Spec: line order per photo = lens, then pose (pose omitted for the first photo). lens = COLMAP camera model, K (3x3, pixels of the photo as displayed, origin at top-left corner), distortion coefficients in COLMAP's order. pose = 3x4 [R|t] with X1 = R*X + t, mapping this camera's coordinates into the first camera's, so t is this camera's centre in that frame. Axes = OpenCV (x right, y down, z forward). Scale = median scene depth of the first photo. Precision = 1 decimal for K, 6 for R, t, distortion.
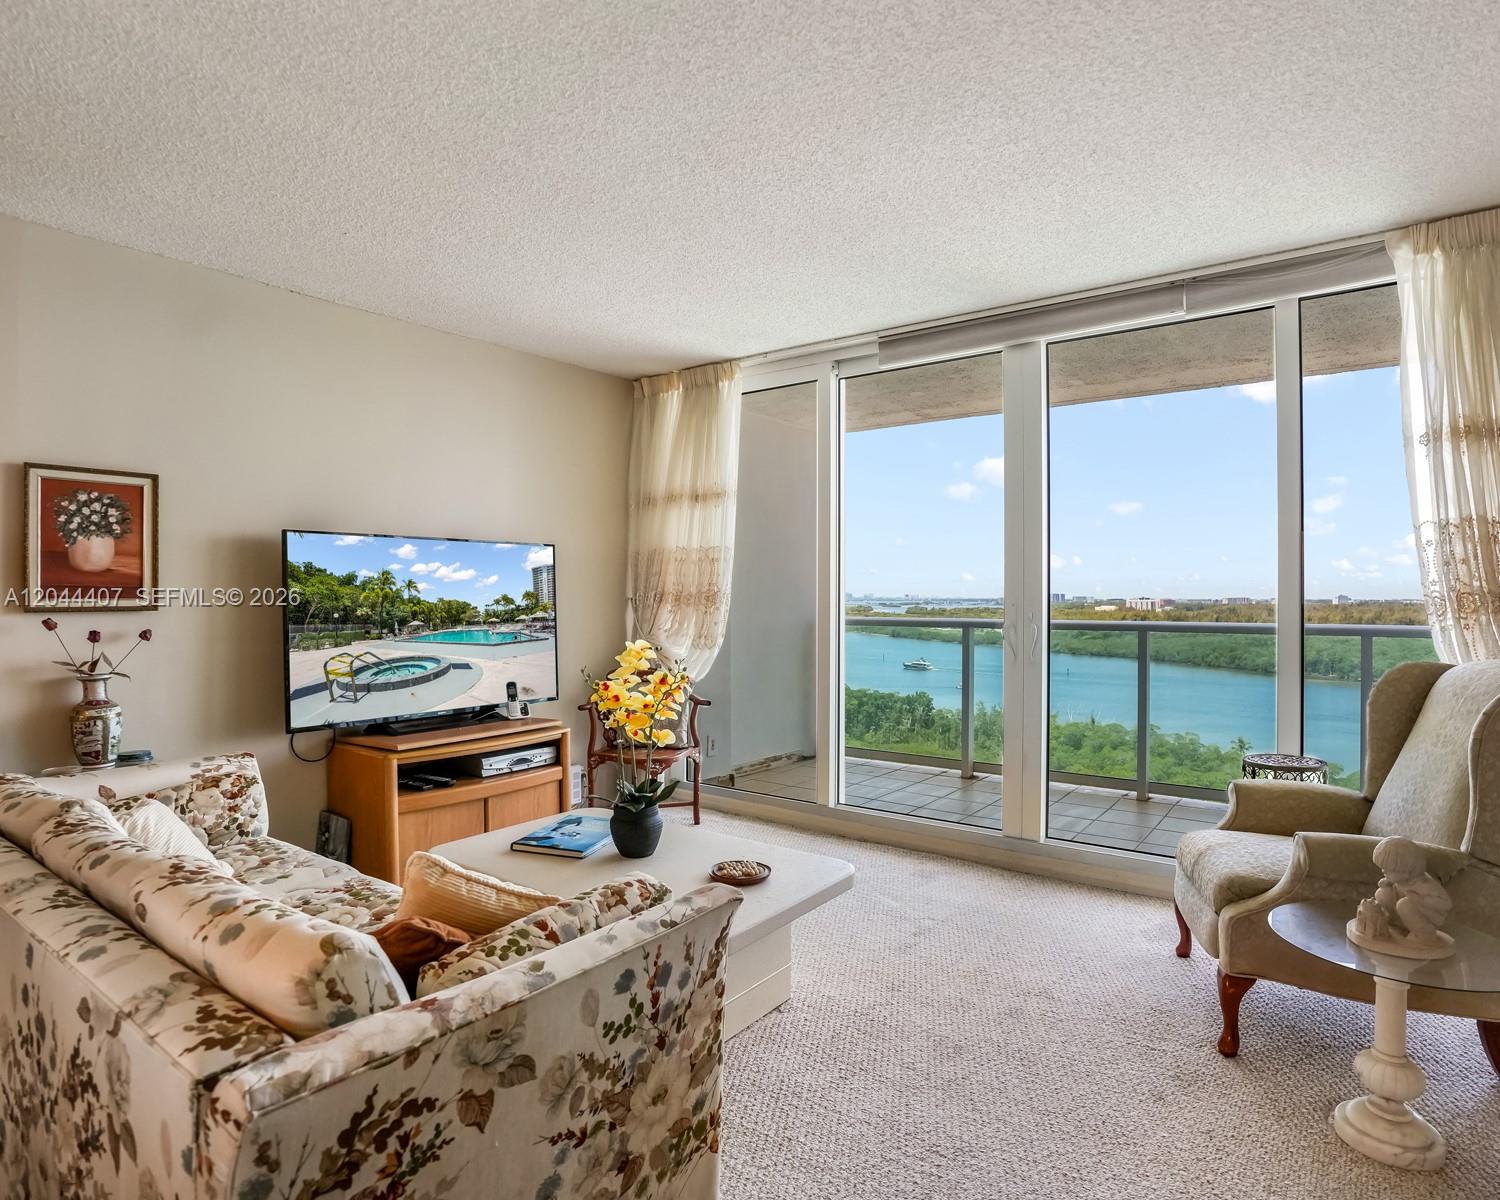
lens RADIAL K [[853.1, 0, 753.6], [0, 853.1, 591.0], [0, 0, 1]] dist [-0.062883, 0.024840]
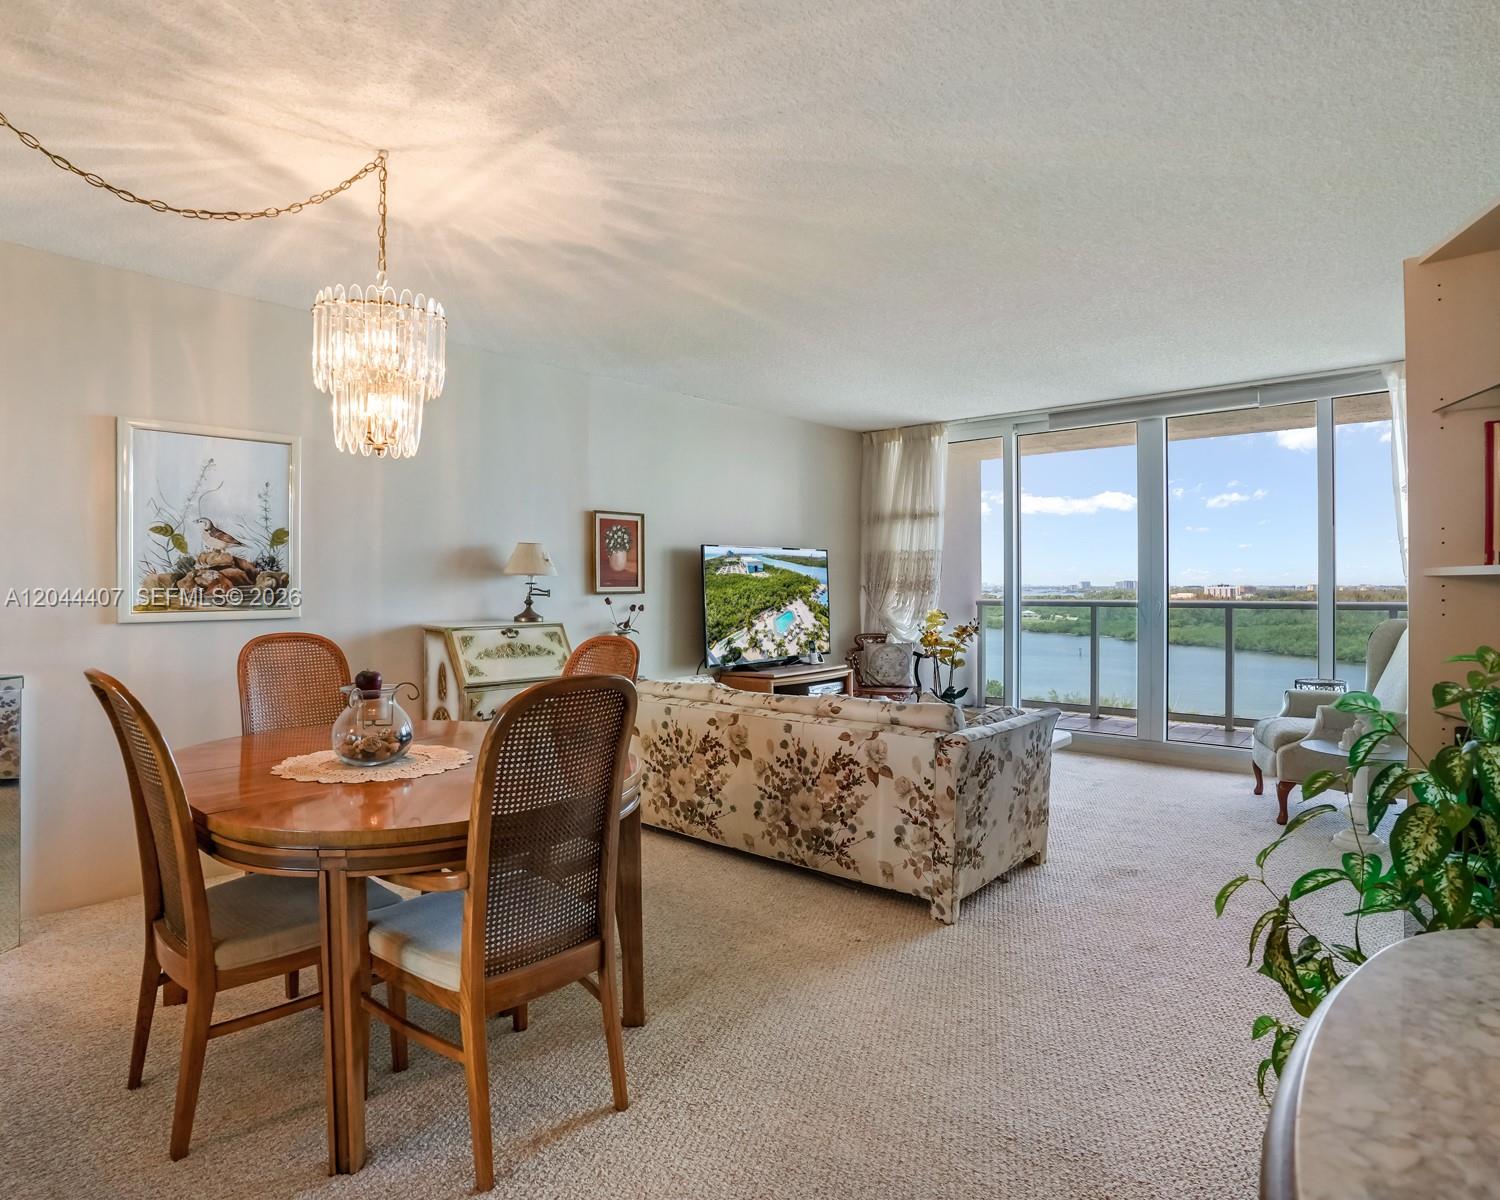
lens RADIAL K [[853.1, 0, 755.2], [0, 853.1, 585.4], [0, 0, 1]] dist [-0.062883, 0.024840]
pose [[0.997206, -0.004400, -0.074568, -0.262769], [0.004886, 0.999968, 0.006338, -0.002631], [0.074538, -0.006685, 0.997196, -0.534561]]
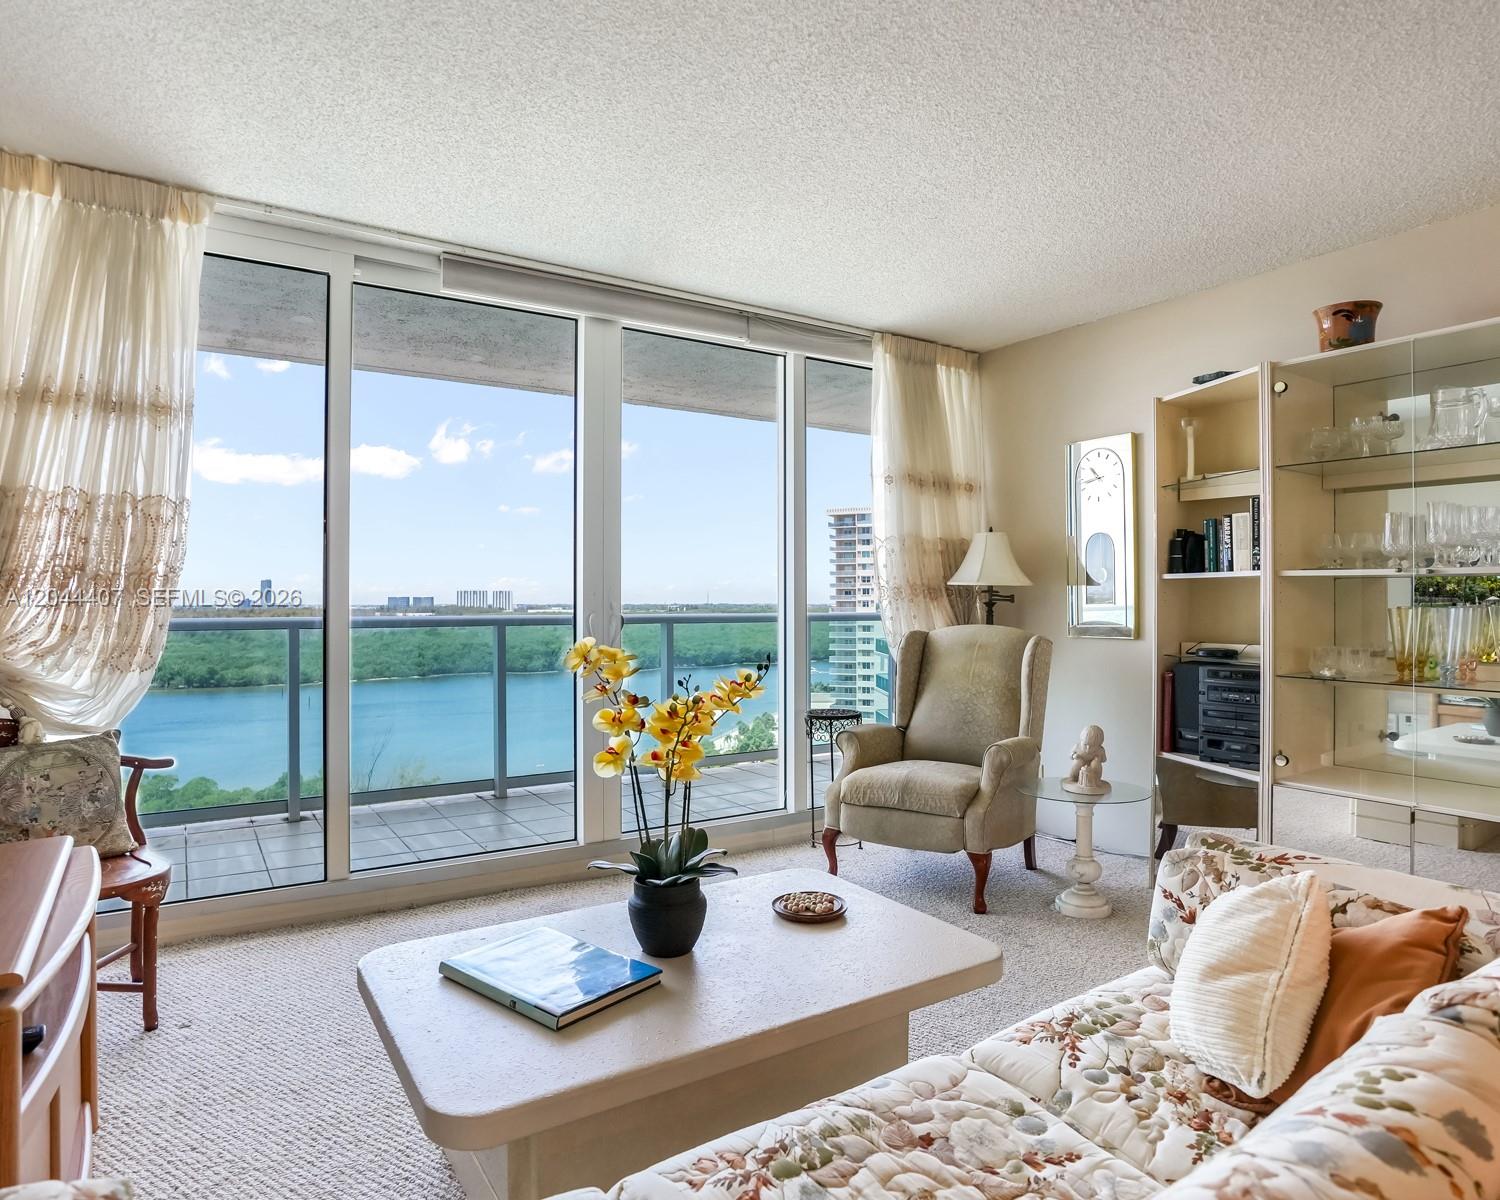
lens RADIAL K [[895.4, 0, 741.9], [0, 895.4, 598.1], [0, 0, 1]] dist [-0.056463, 0.017874]
pose [[0.351793, 0.002224, 0.936075, -0.518842], [-0.003966, 0.999992, -0.000886, 0.019365], [-0.936069, -0.003400, 0.351799, 0.461348]]
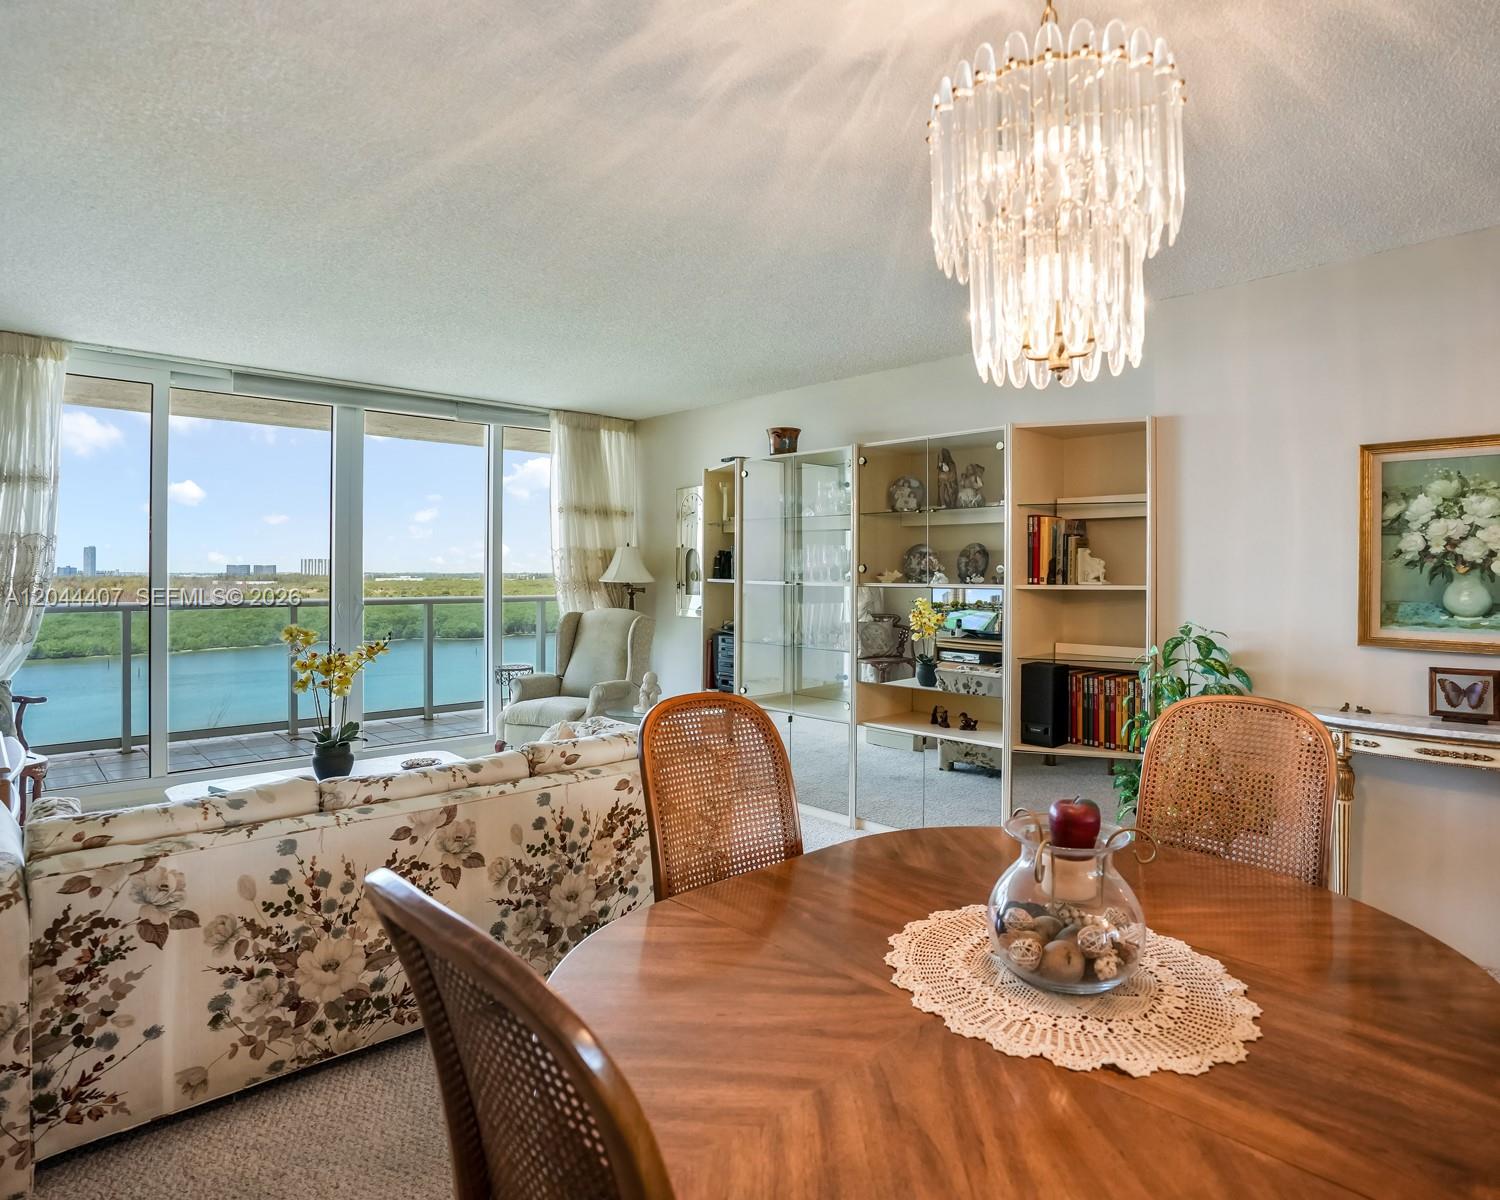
lens RADIAL K [[853.1, 0, 737.1], [0, 853.1, 569.6], [0, 0, 1]] dist [-0.062883, 0.024840]
pose [[0.189799, 0.000973, 0.981823, -0.880080], [-0.007935, 0.999968, 0.000543, -0.021676], [-0.981791, -0.007893, 0.189800, 0.077701]]
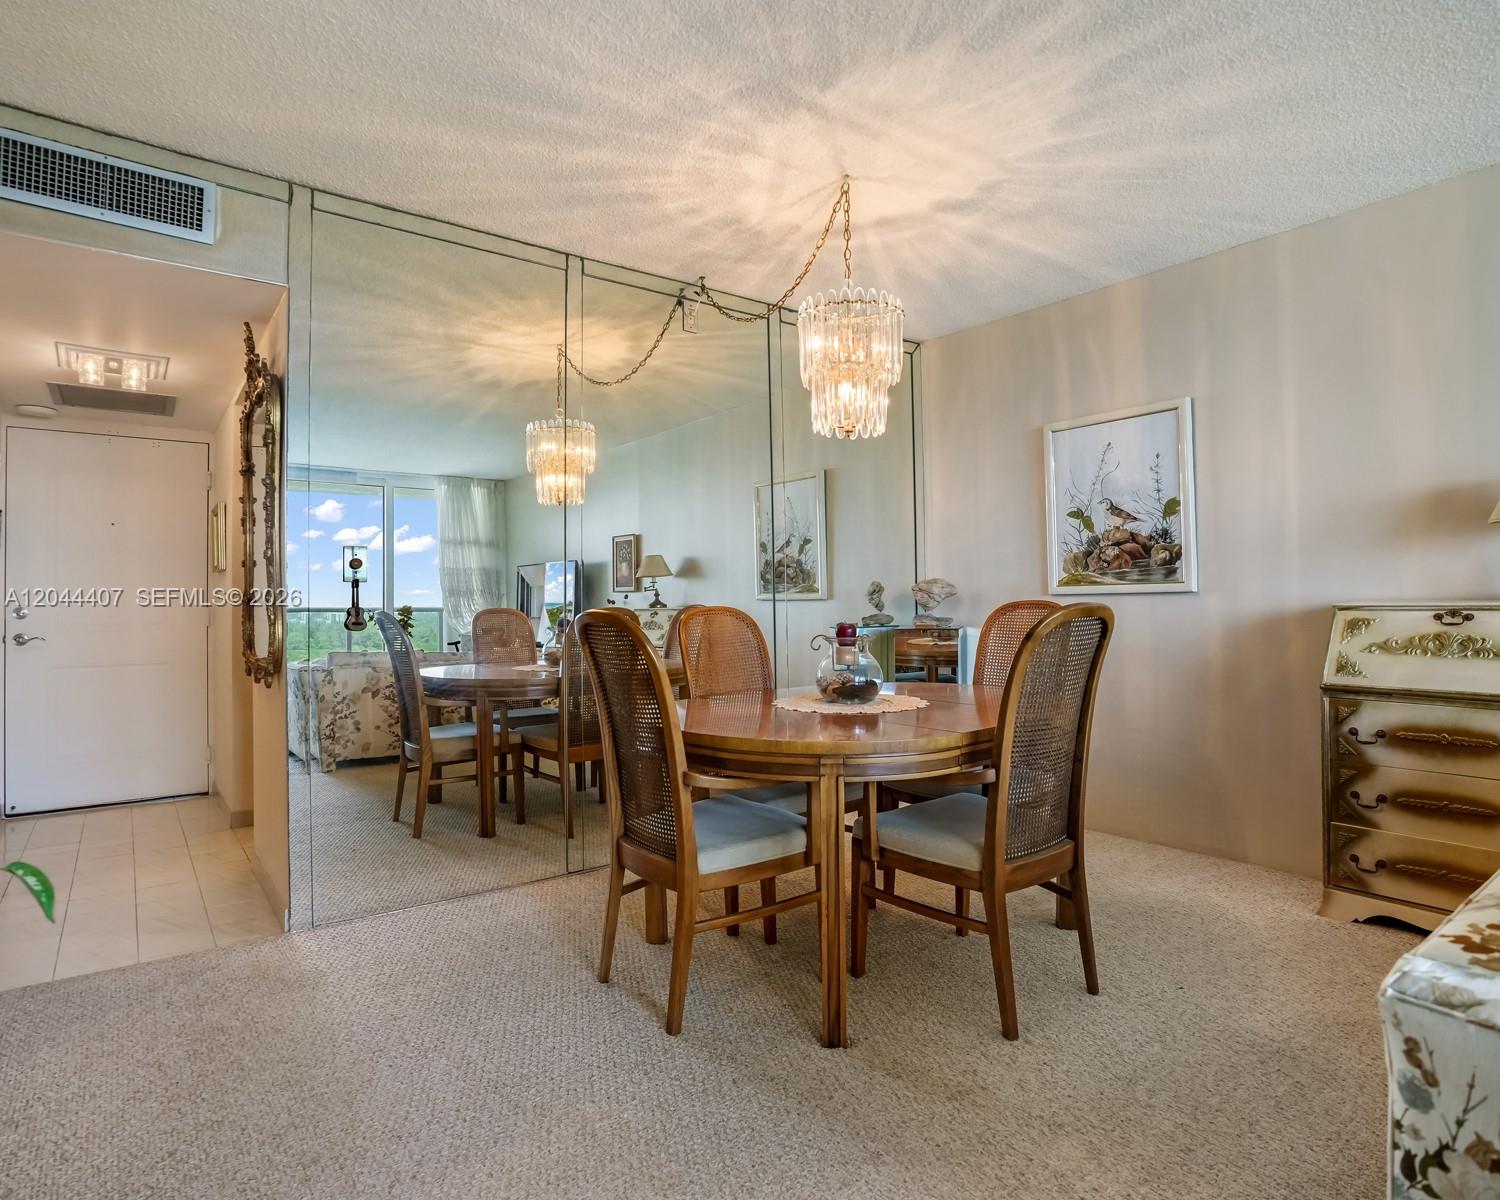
lens RADIAL K [[853.1, 0, 748.3], [0, 853.1, 580.0], [0, 0, 1]] dist [-0.062883, 0.024840]
pose [[-0.273750, -0.025587, -0.961461, 0.097131], [0.018737, 0.999314, -0.031929, 0.041202], [0.961618, -0.026755, -0.273083, 0.118929]]
